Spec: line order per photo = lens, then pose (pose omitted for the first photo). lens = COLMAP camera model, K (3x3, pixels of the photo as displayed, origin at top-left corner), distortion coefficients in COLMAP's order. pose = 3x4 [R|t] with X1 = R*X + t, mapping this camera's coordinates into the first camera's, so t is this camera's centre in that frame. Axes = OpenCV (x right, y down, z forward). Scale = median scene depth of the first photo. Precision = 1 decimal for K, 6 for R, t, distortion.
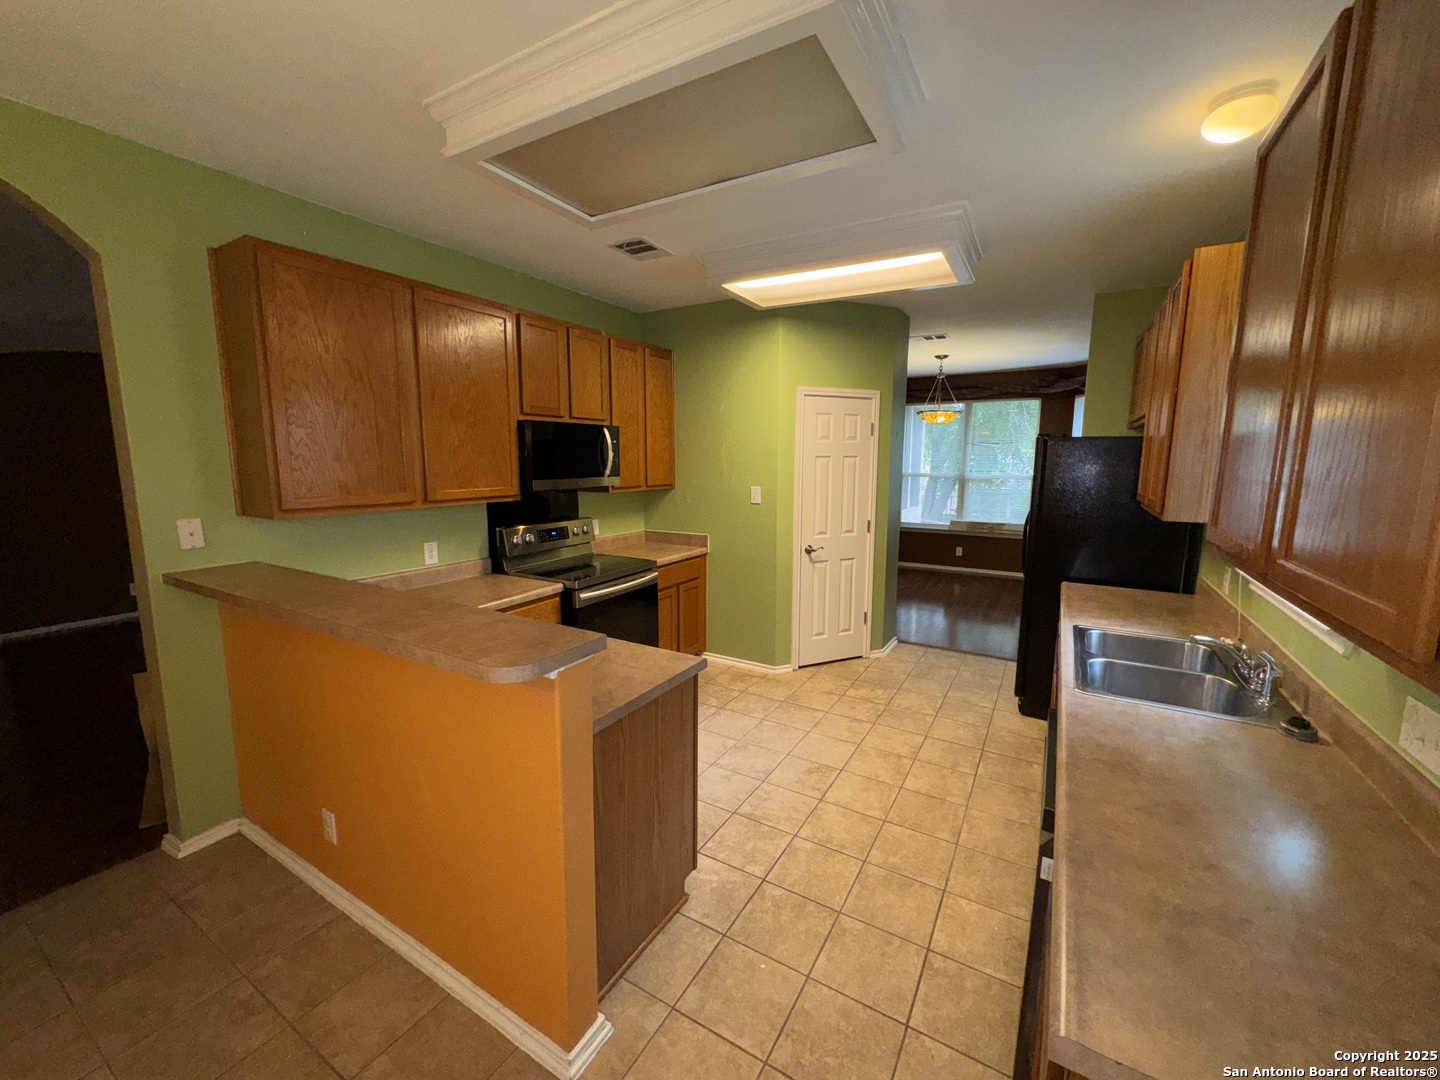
lens RADIAL K [[576.4, 0, 716.9], [0, 576.4, 539.6], [0, 0, 1]] dist [-0.002077, -0.000464]
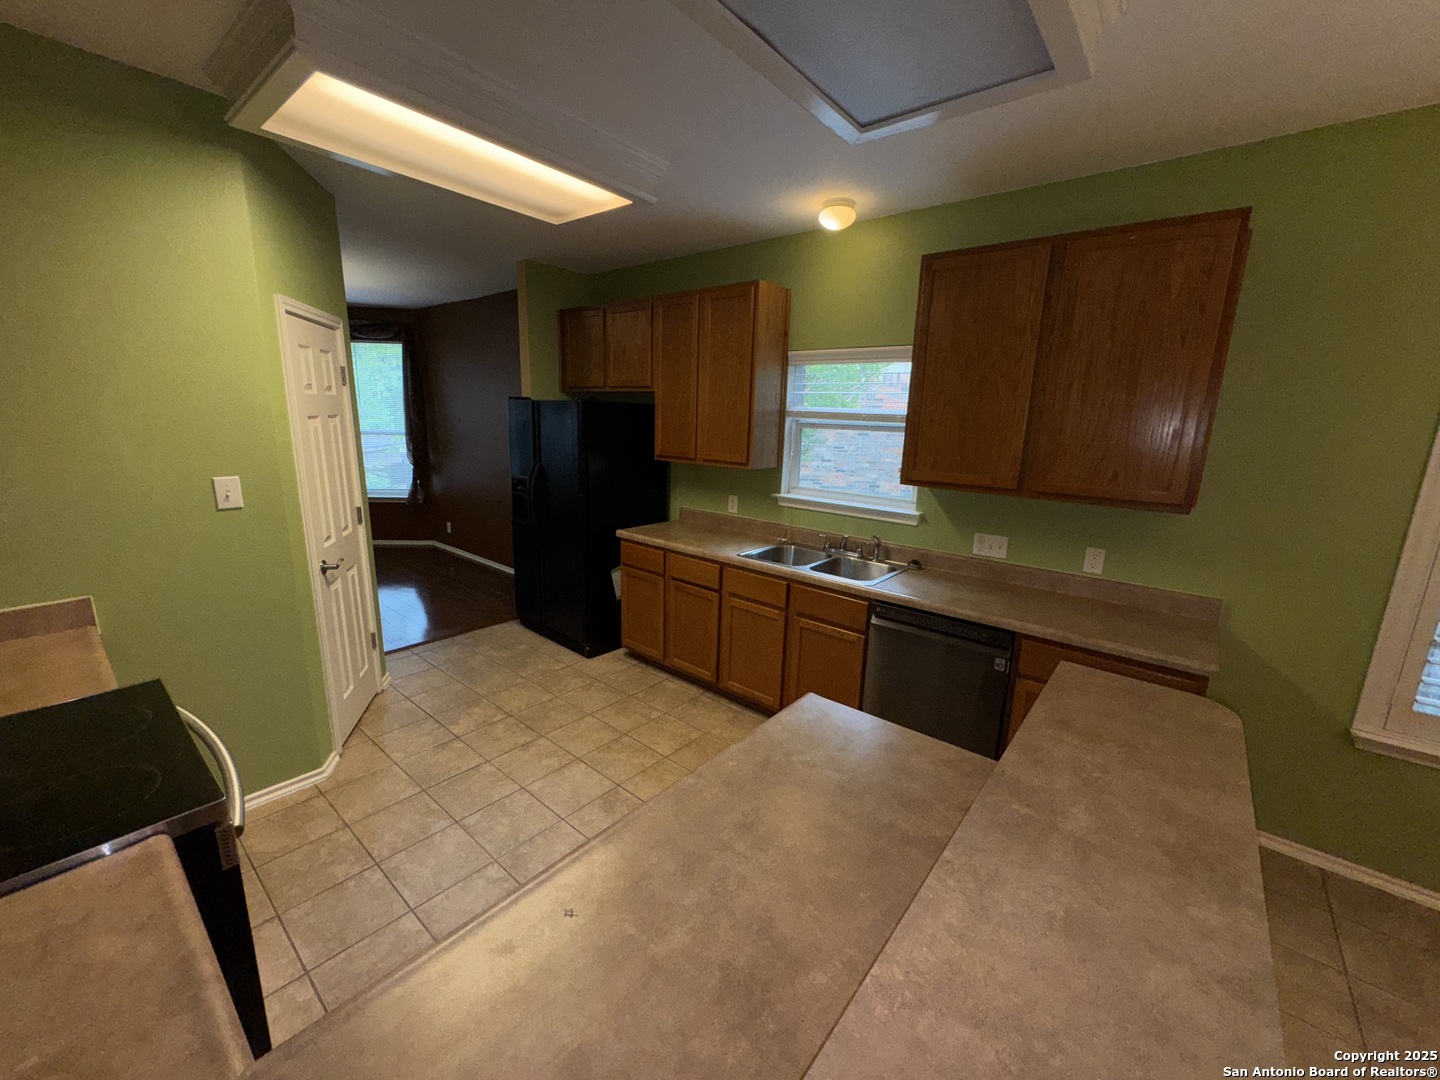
lens RADIAL K [[576.4, 0, 716.9], [0, 576.4, 539.6], [0, 0, 1]] dist [-0.002077, -0.000464]
pose [[0.156980, -0.210231, 0.964966, -0.416304], [0.114823, 0.974339, 0.193594, -0.094426], [-0.980904, 0.080409, 0.177091, 0.520944]]
